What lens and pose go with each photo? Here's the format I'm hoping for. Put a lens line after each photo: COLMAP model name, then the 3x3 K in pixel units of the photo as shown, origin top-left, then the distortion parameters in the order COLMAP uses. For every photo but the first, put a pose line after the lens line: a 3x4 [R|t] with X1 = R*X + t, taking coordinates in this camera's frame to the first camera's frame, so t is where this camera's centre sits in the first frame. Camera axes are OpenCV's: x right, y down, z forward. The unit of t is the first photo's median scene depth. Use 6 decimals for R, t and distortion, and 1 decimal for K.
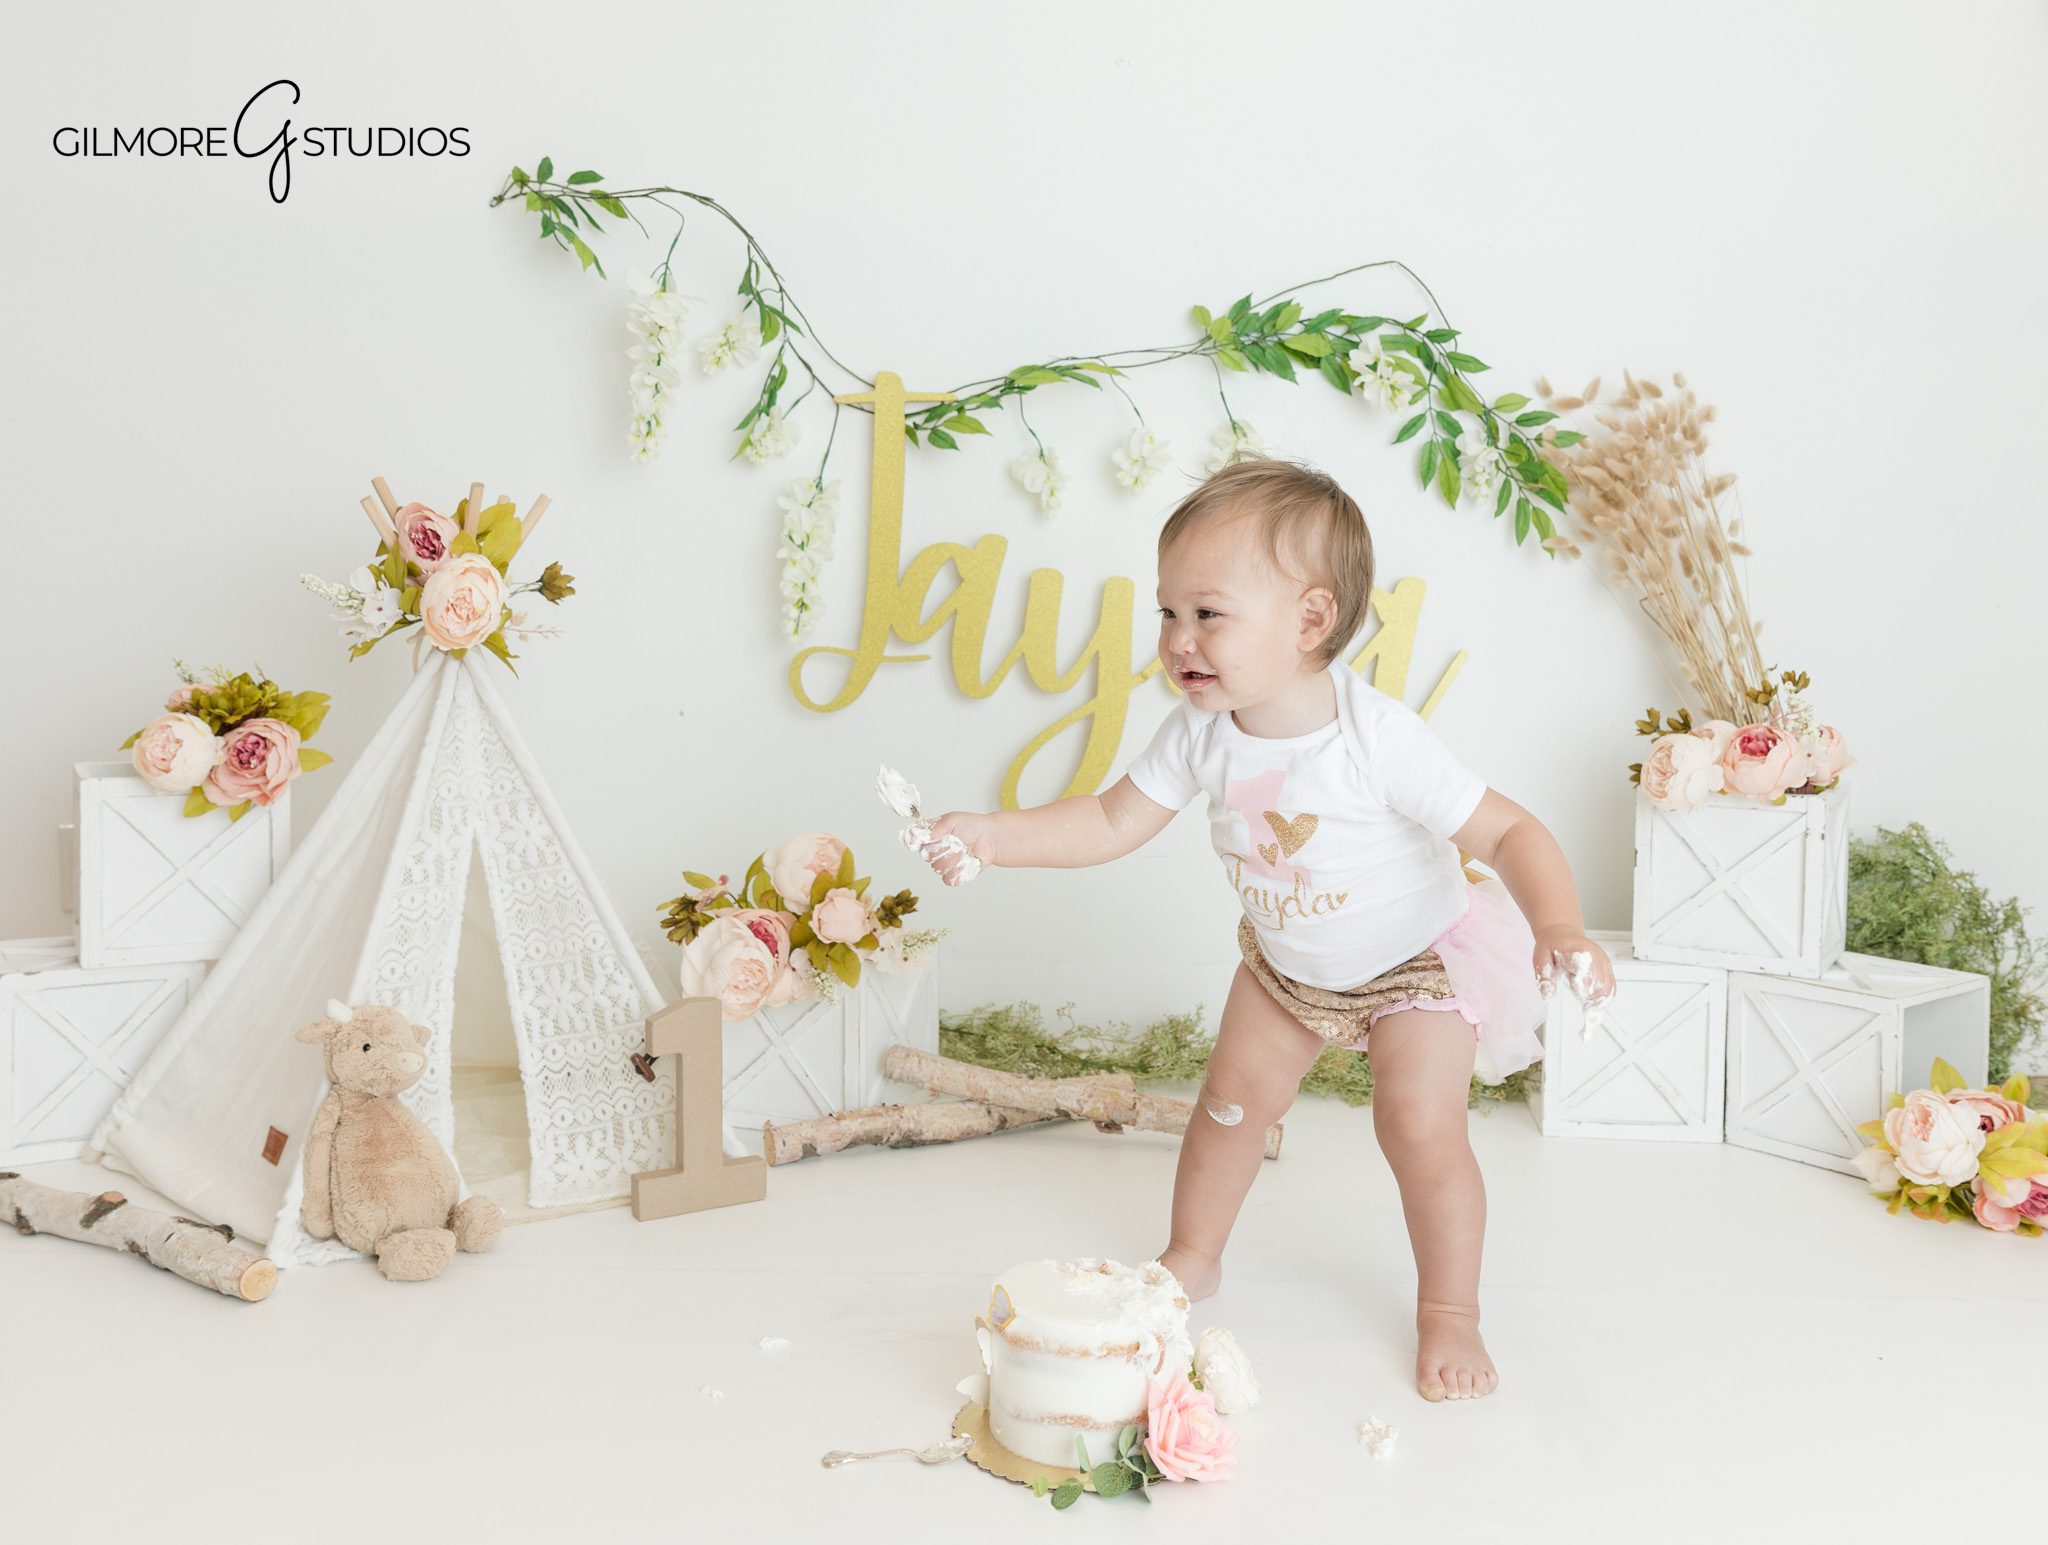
lens RADIAL K [[1878.5, 0, 1092.1], [0, 1878.5, 668.9], [0, 0, 1]] dist [0.023547, -0.012085]
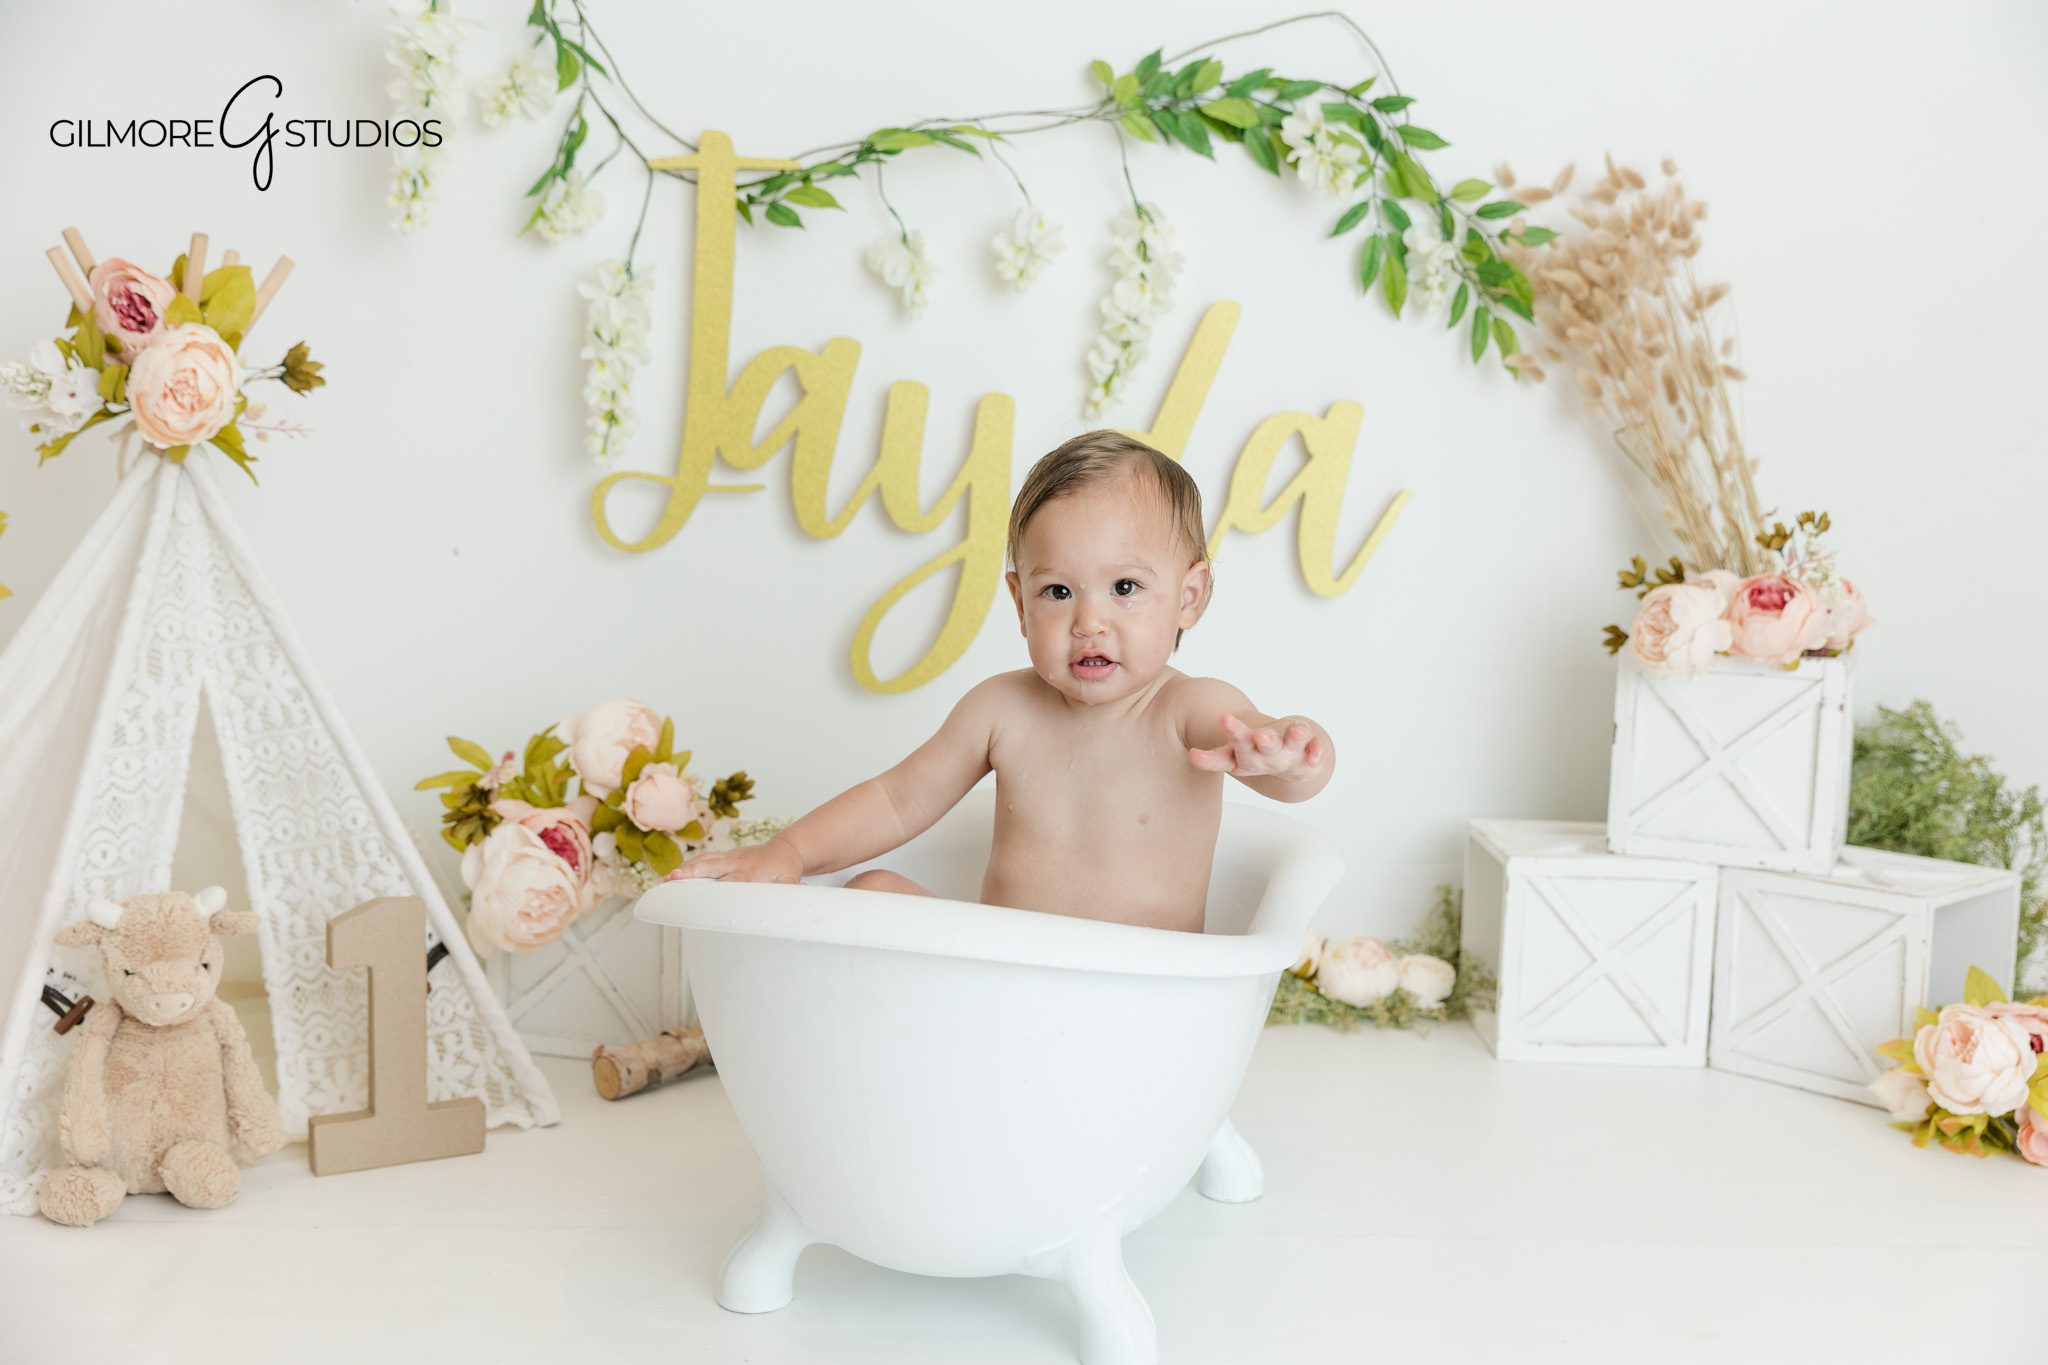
lens RADIAL K [[2032.1, 0, 1011.8], [0, 2032.1, 697.8], [0, 0, 1]] dist [0.025113, -0.005429]
pose [[0.997567, 0.009619, 0.069046, -0.040804], [-0.013844, 0.998043, 0.060973, 0.031158], [-0.068324, -0.061780, 0.995748, 0.107937]]
